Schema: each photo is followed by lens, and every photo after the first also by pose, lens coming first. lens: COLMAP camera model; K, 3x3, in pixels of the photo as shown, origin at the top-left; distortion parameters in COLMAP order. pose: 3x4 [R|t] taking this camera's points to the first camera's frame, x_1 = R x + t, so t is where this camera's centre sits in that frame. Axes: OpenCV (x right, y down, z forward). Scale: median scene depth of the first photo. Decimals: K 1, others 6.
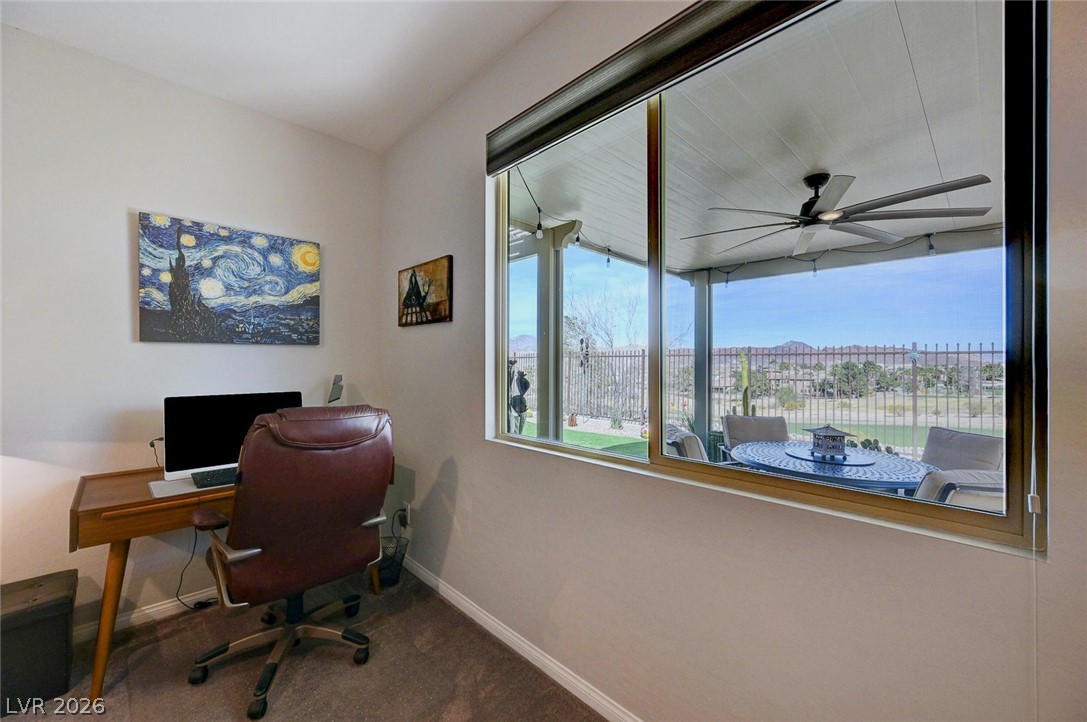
lens RADIAL K [[424.6, 0, 546.6], [0, 424.6, 364.2], [0, 0, 1]] dist [0.000489, 0.000100]
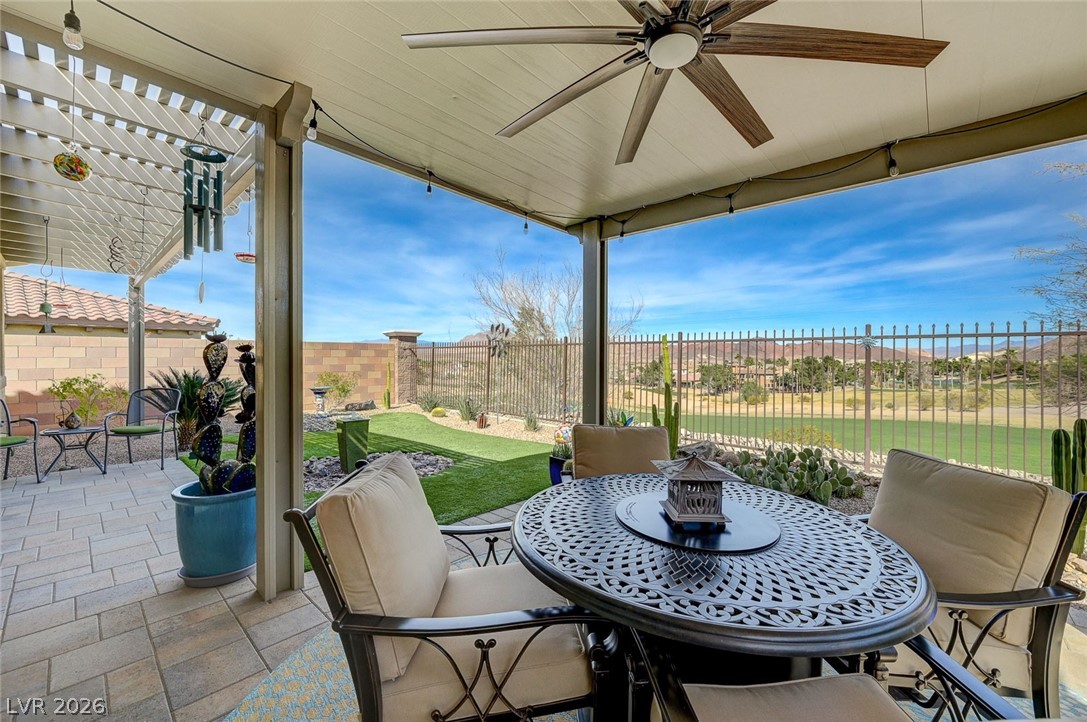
lens RADIAL K [[430.9, 0, 542.2], [0, 430.9, 361.9], [0, 0, 1]] dist [-0.001648, -0.000236]
pose [[0.998003, 0.001628, 0.063150, 0.233742], [-0.002124, 0.999967, 0.007796, 0.016373], [-0.063135, -0.007914, 0.997974, 0.264995]]
